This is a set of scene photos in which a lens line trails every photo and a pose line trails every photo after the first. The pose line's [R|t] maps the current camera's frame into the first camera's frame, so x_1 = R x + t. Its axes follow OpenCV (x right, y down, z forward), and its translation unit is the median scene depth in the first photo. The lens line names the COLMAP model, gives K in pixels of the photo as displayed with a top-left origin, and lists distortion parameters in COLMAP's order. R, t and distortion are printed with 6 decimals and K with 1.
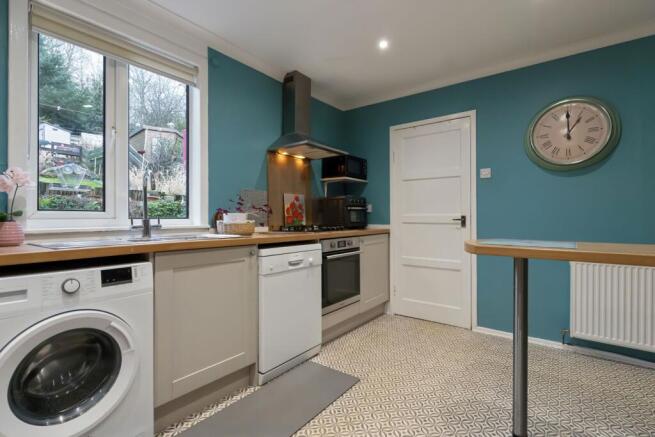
lens RADIAL K [[313.9, 0, 322.2], [0, 313.9, 218.9], [0, 0, 1]] dist [0.000260, 0.000017]
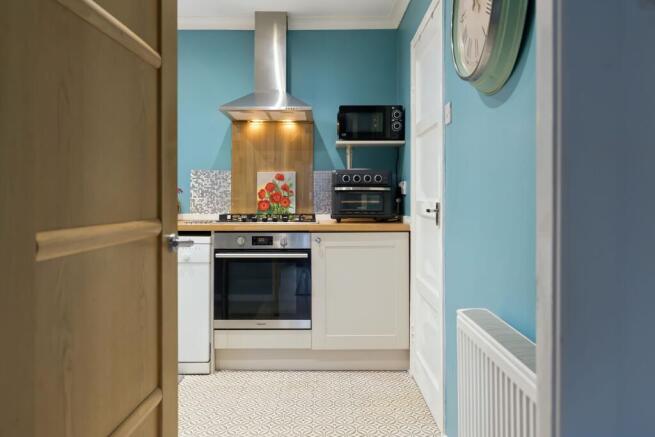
lens RADIAL K [[494.8, 0, 326.8], [0, 494.8, 195.1], [0, 0, 1]] dist [-0.002323, -0.000649]
pose [[0.600118, -0.002105, -0.799908, 0.940583], [-0.003239, 0.999982, -0.005062, -0.016660], [0.799905, 0.005629, 0.600101, 0.392344]]
